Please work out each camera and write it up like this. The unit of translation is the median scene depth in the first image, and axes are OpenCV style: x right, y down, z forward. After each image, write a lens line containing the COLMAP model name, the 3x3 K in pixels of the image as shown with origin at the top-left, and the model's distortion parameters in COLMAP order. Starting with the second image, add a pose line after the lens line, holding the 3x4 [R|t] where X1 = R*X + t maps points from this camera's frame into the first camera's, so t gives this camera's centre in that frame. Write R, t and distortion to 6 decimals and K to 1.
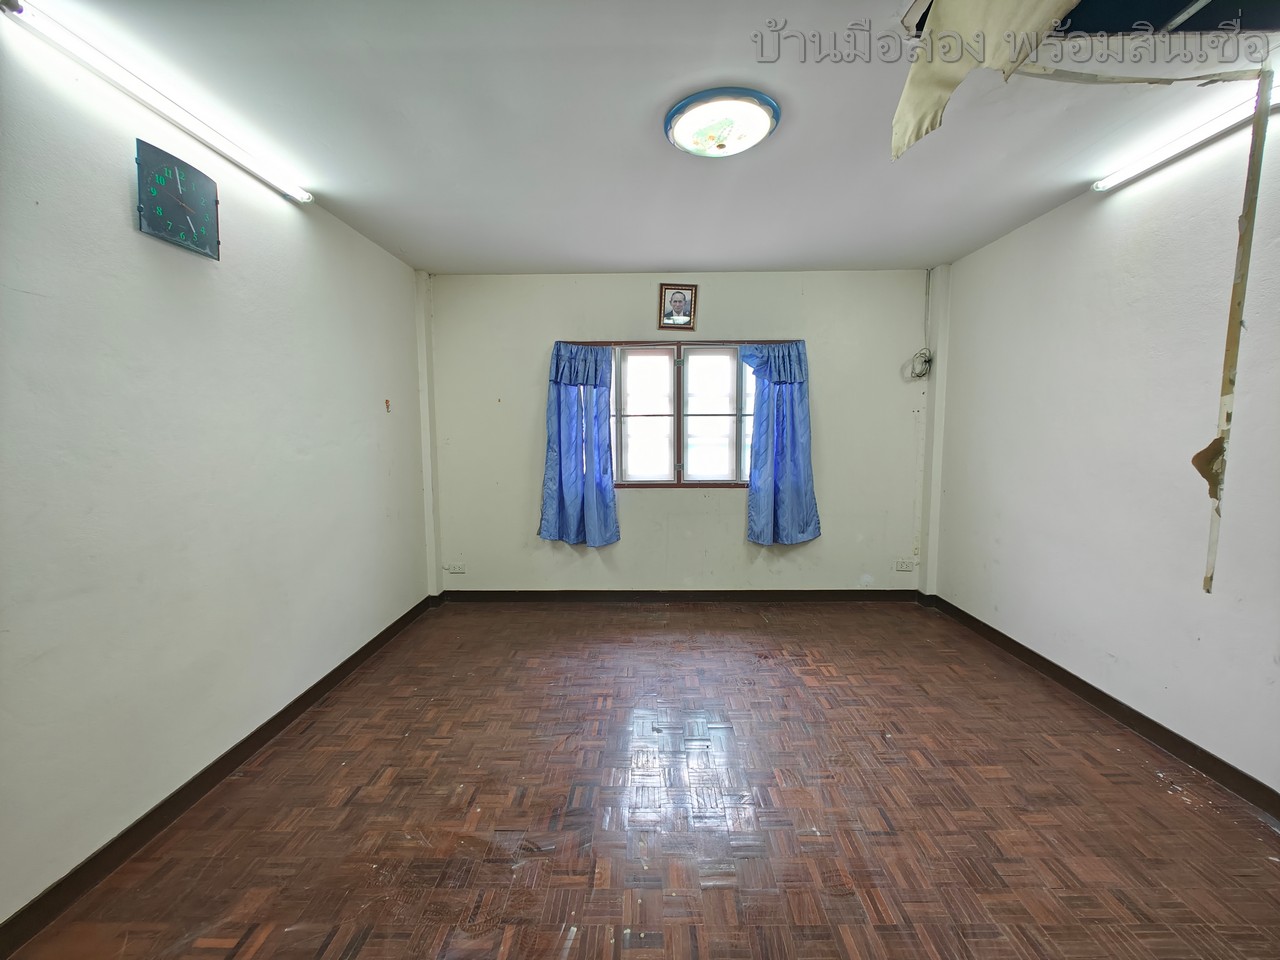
lens RADIAL K [[533.2, 0, 640.0], [0, 533.2, 480.0], [0, 0, 1]] dist [-0.003529, 0.000052]
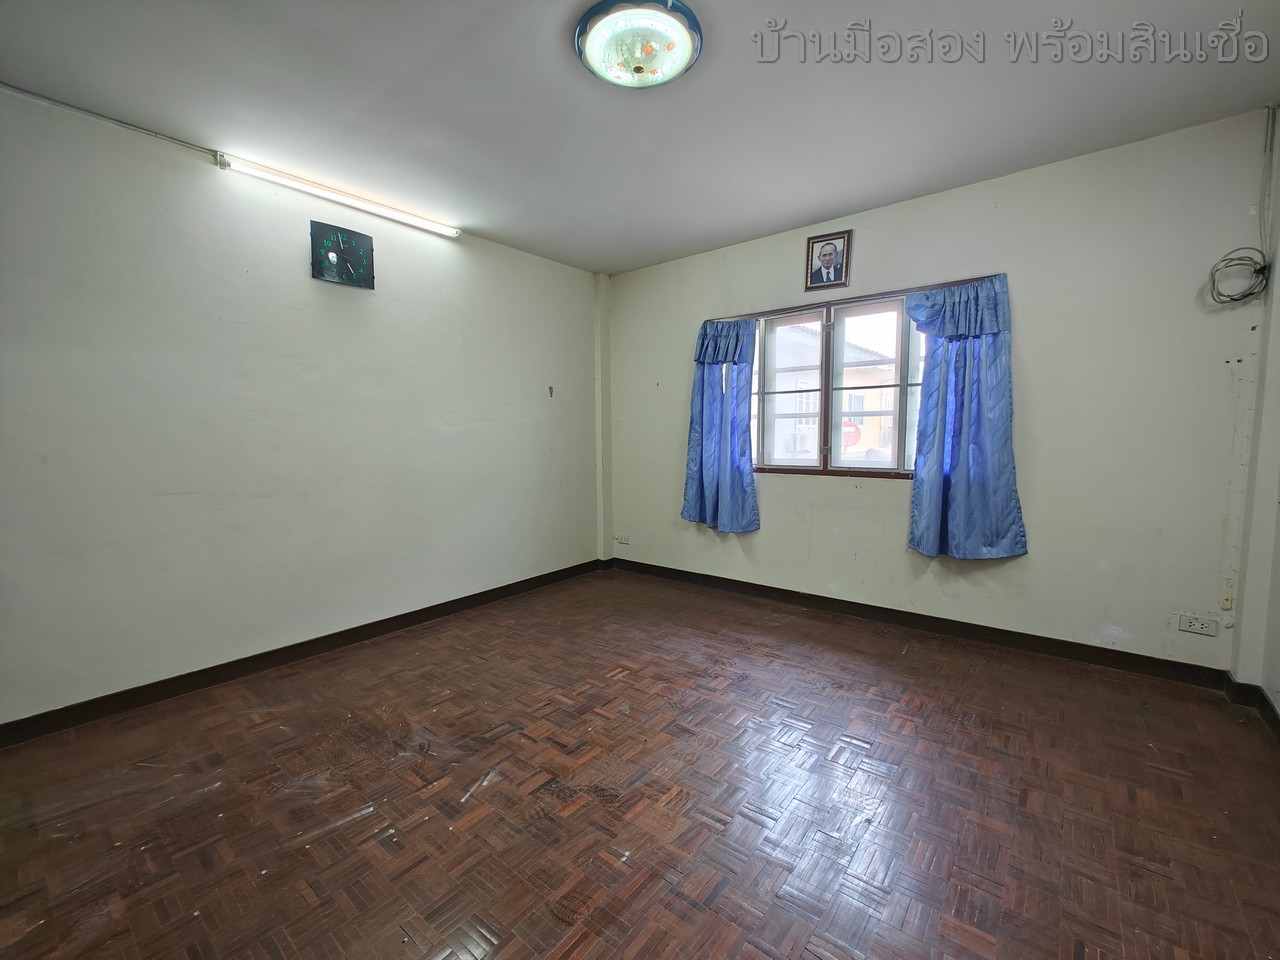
lens RADIAL K [[533.2, 0, 640.0], [0, 533.2, 480.0], [0, 0, 1]] dist [-0.003529, 0.000052]
pose [[0.788074, 0.053147, -0.613282, 0.372273], [-0.055161, 0.998355, 0.015636, 0.025912], [0.613105, 0.021507, 0.789709, 0.154139]]
